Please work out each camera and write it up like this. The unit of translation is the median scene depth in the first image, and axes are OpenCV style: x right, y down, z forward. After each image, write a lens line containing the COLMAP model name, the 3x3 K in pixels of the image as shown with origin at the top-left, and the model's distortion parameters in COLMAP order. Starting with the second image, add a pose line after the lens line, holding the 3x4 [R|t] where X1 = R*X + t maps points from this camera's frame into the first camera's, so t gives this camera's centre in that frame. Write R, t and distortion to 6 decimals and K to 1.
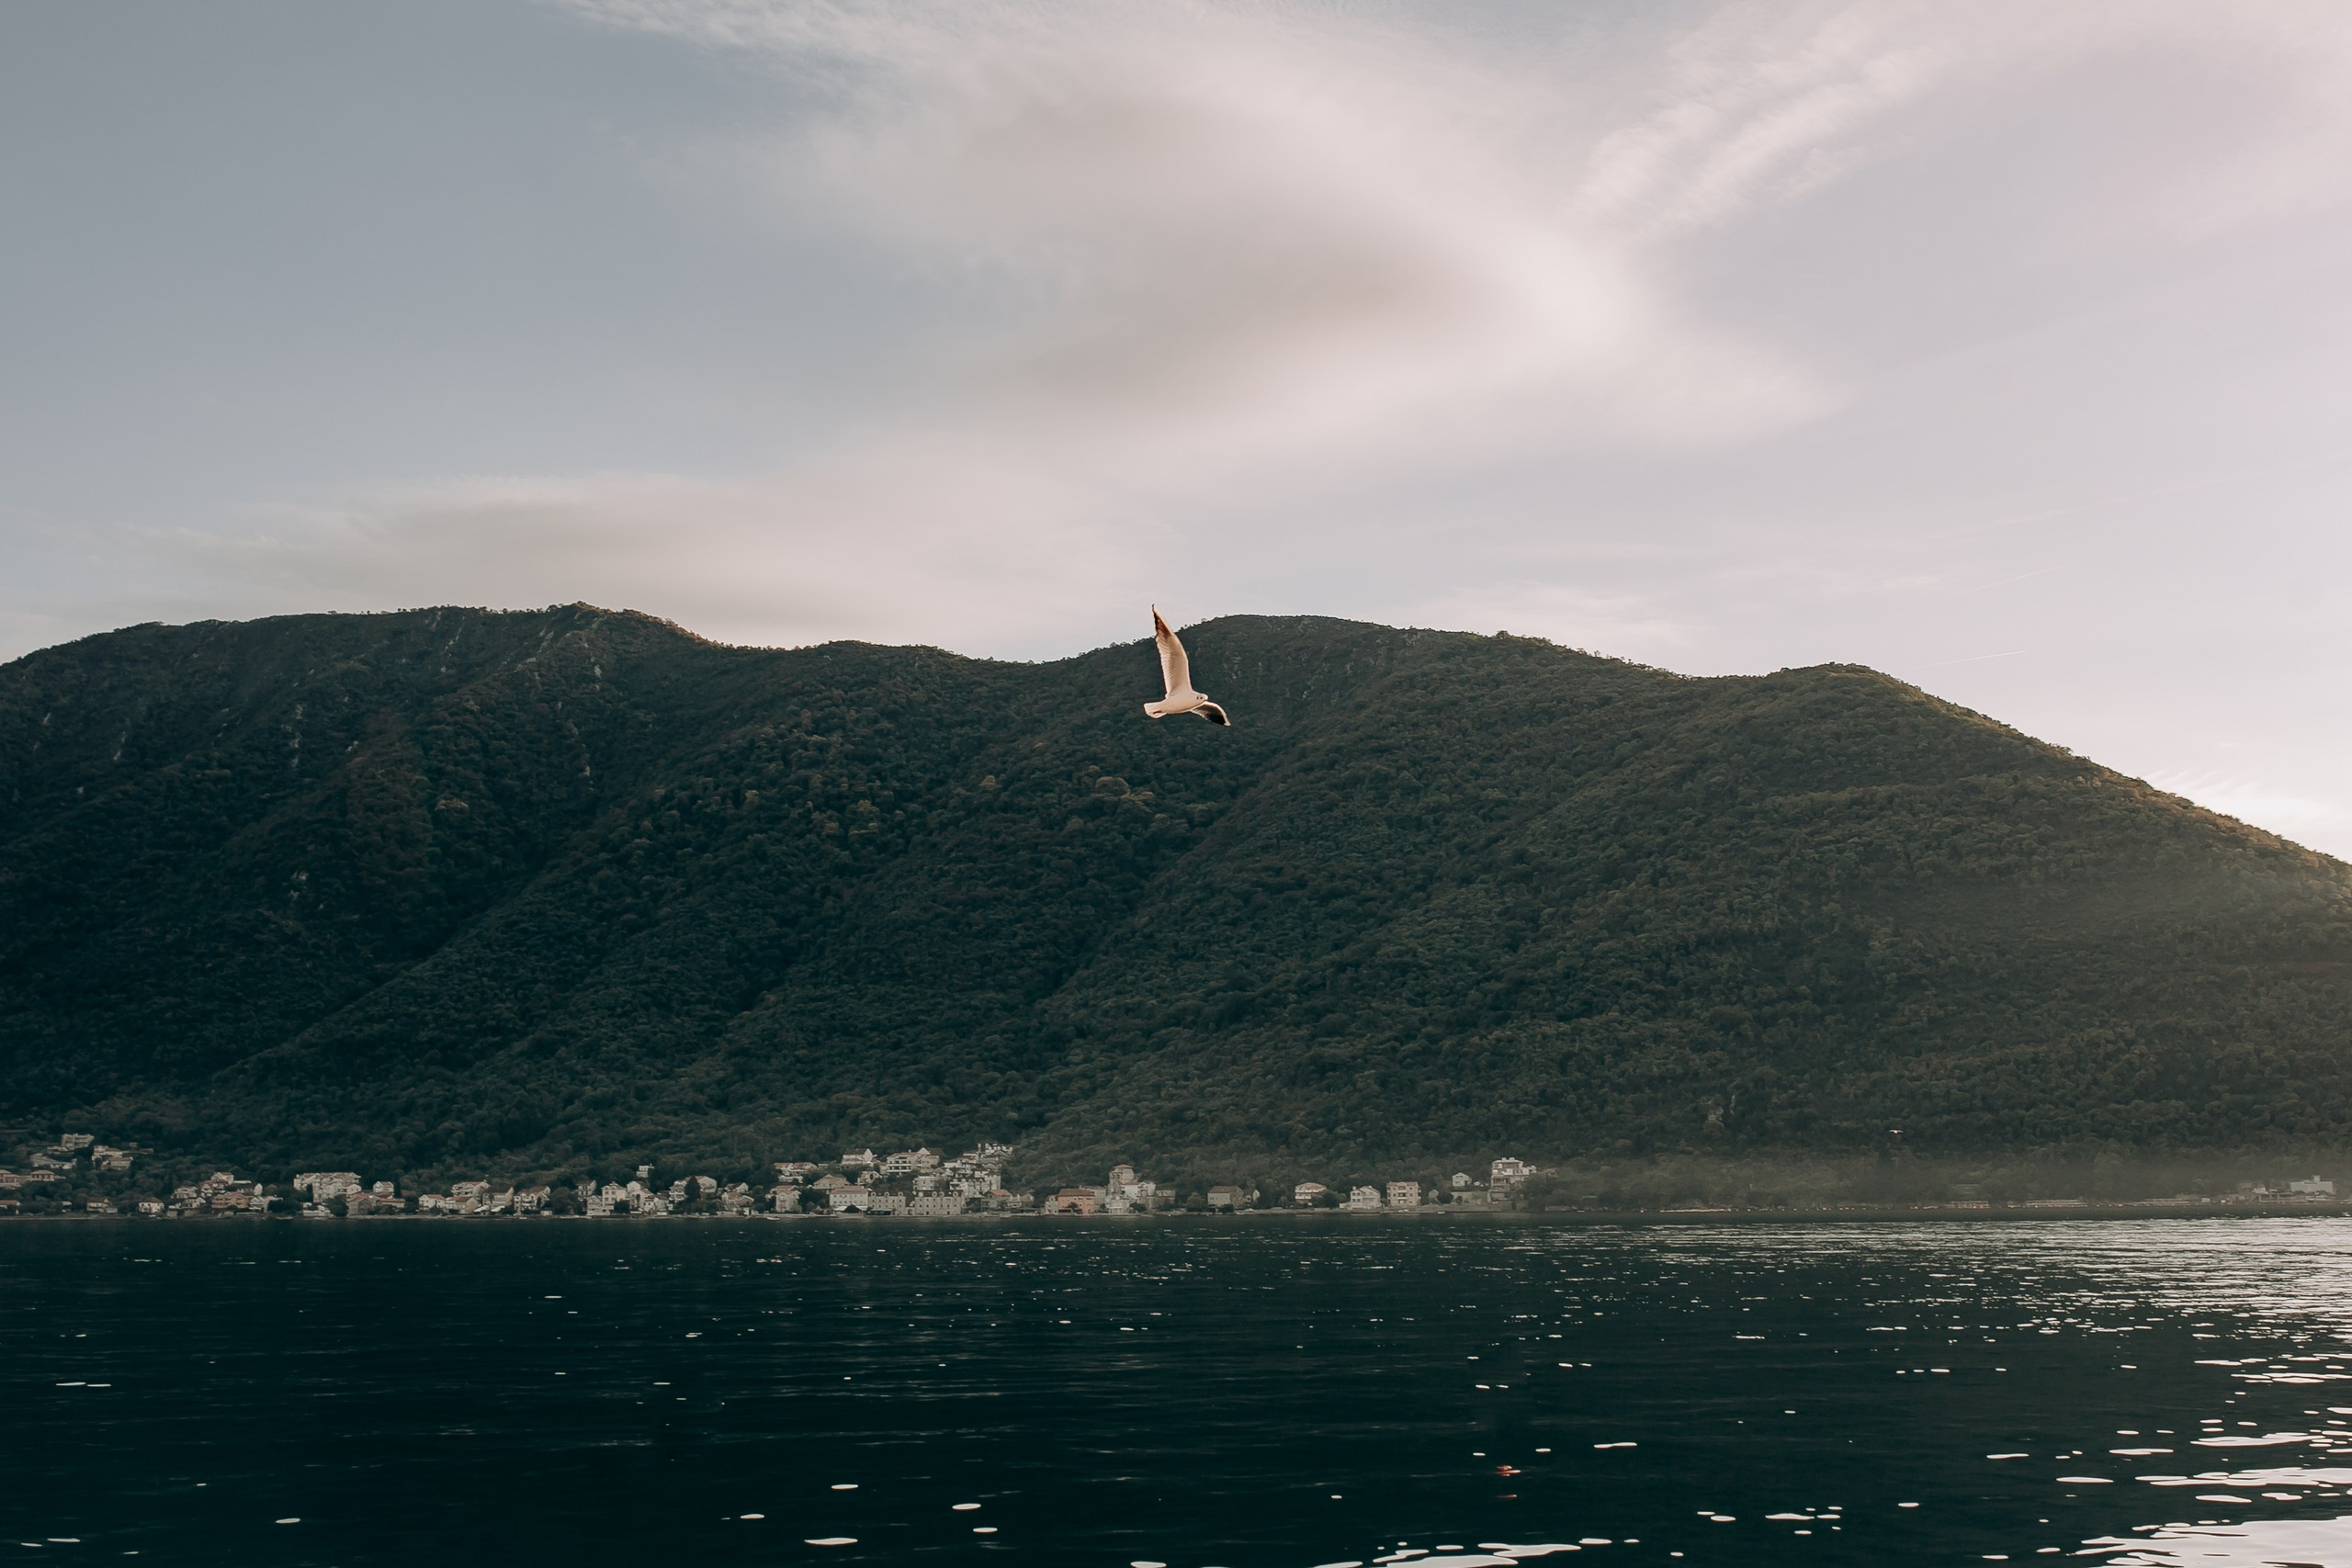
lens RADIAL K [[2468.3, 0, 1142.4], [0, 2468.3, 745.9], [0, 0, 1]] dist [-0.041675, 0.000000]
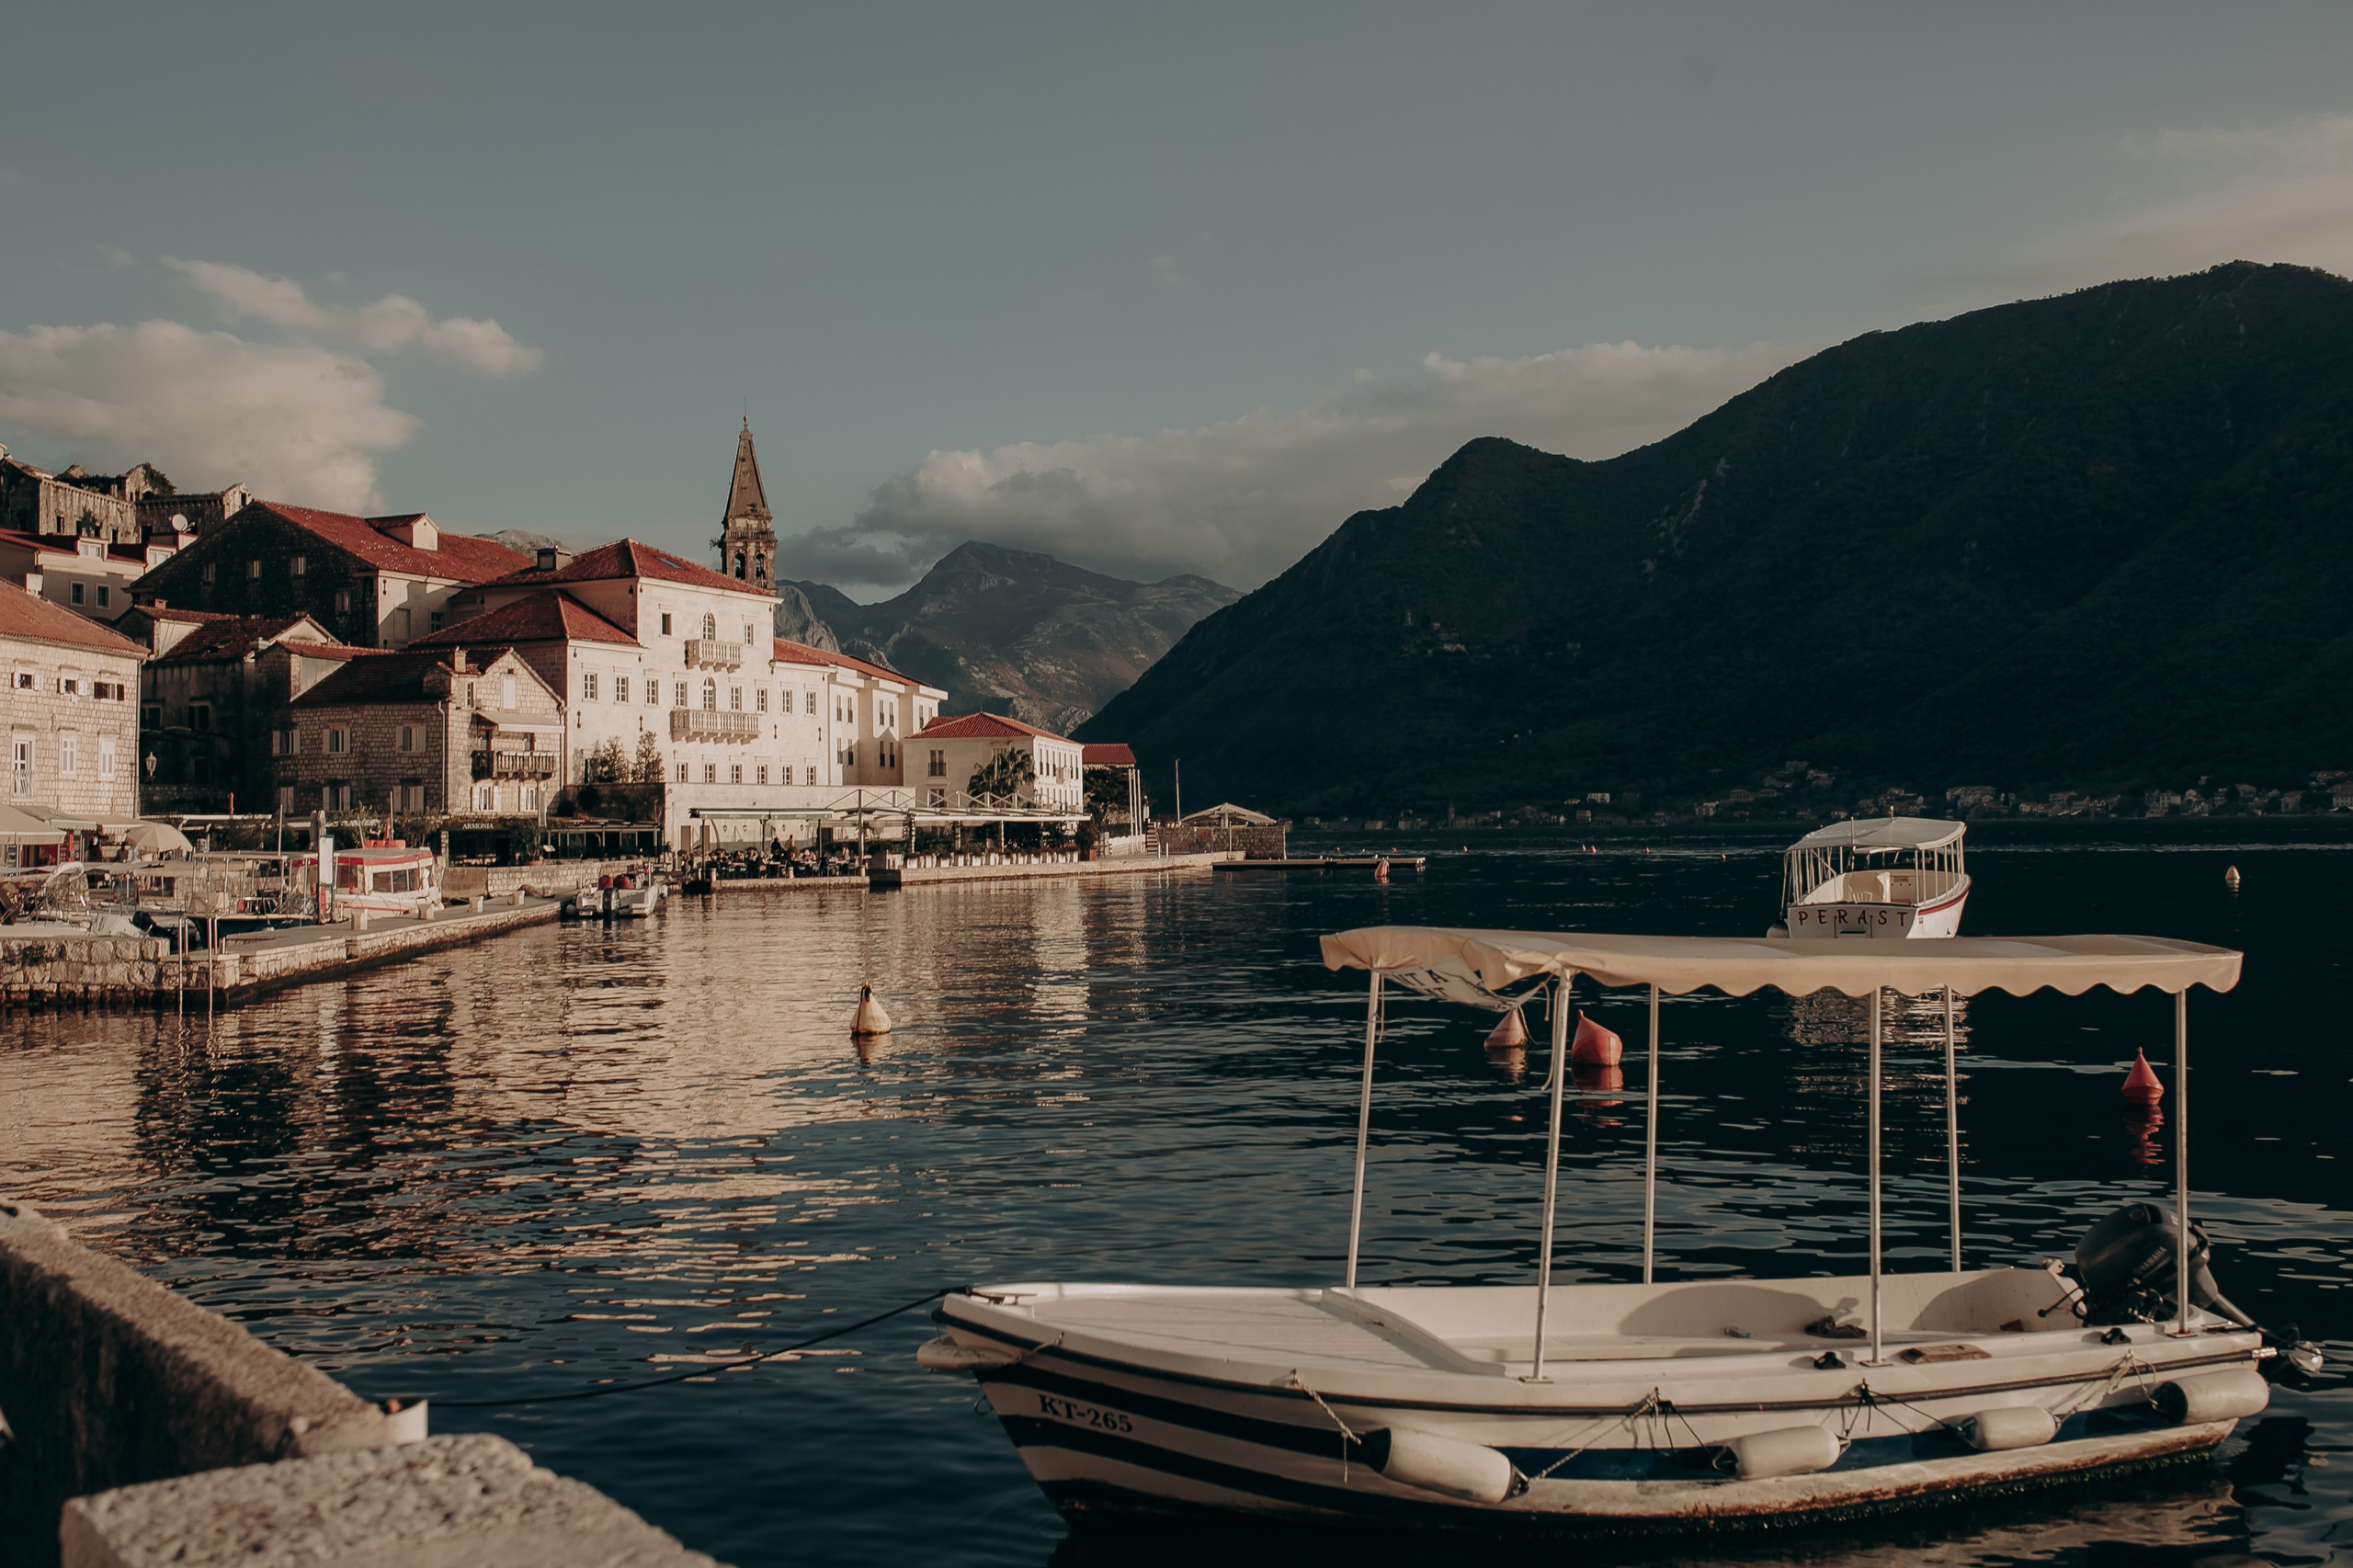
lens RADIAL K [[2469.6, 0, 1180.6], [0, 2469.6, 785.9], [0, 0, 1]] dist [-0.041675, 0.000000]
pose [[0.740816, -0.016127, -0.671514, 0.198378], [0.133980, 0.983171, 0.124196, -0.036008], [0.658210, -0.181975, 0.730510, -0.184766]]
